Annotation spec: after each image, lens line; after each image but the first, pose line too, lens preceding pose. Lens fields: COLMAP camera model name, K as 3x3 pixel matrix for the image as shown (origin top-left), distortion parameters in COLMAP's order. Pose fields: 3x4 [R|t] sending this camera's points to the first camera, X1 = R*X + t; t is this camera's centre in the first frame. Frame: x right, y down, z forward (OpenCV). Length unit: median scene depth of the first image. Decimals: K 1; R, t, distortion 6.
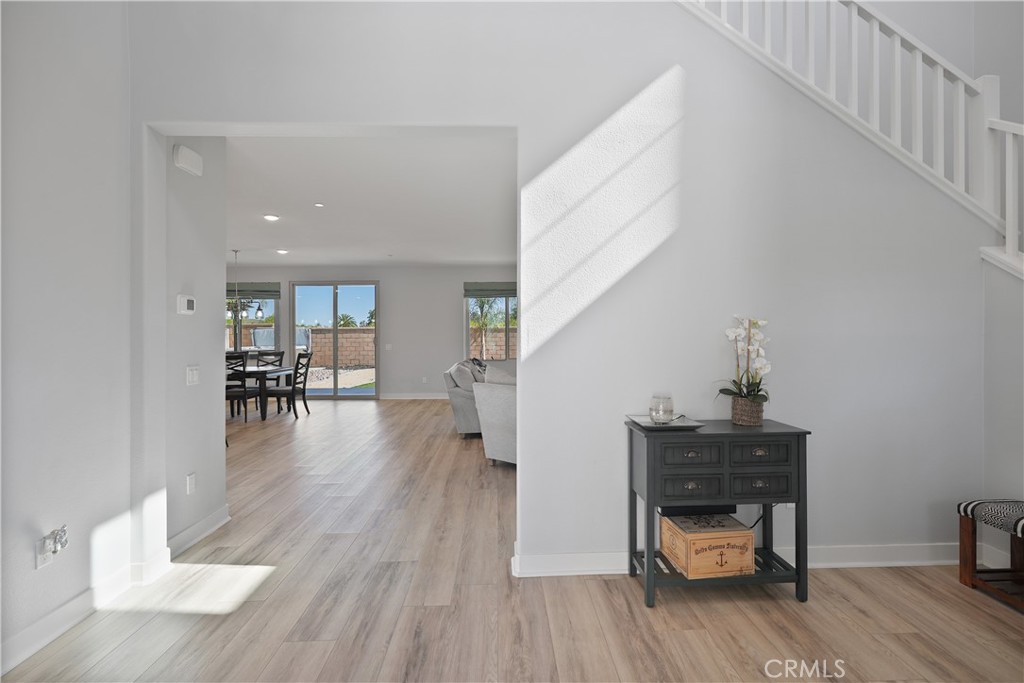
lens RADIAL K [[475.9, 0, 512.0], [0, 475.9, 341.5], [0, 0, 1]] dist [-0.000906, -0.000021]
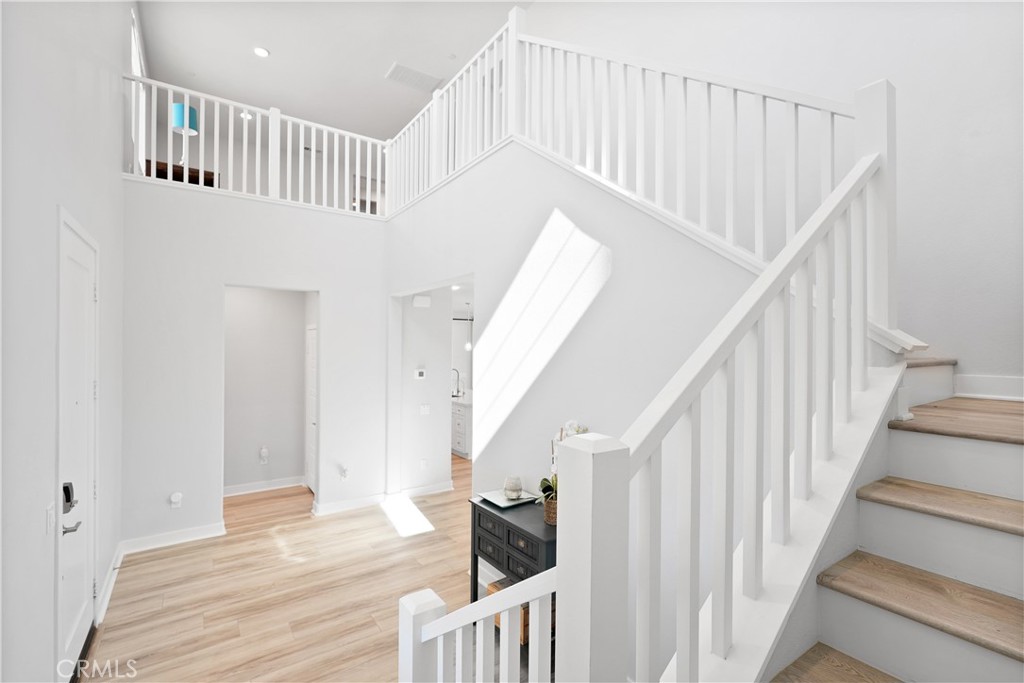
lens RADIAL K [[466.4, 0, 517.9], [0, 466.4, 336.0], [0, 0, 1]] dist [-0.018298, 0.009931]
pose [[0.546213, -0.006141, -0.837624, 1.364341], [-0.004109, 0.999941, -0.010011, -0.253008], [0.837636, 0.008910, 0.546156, 0.315241]]
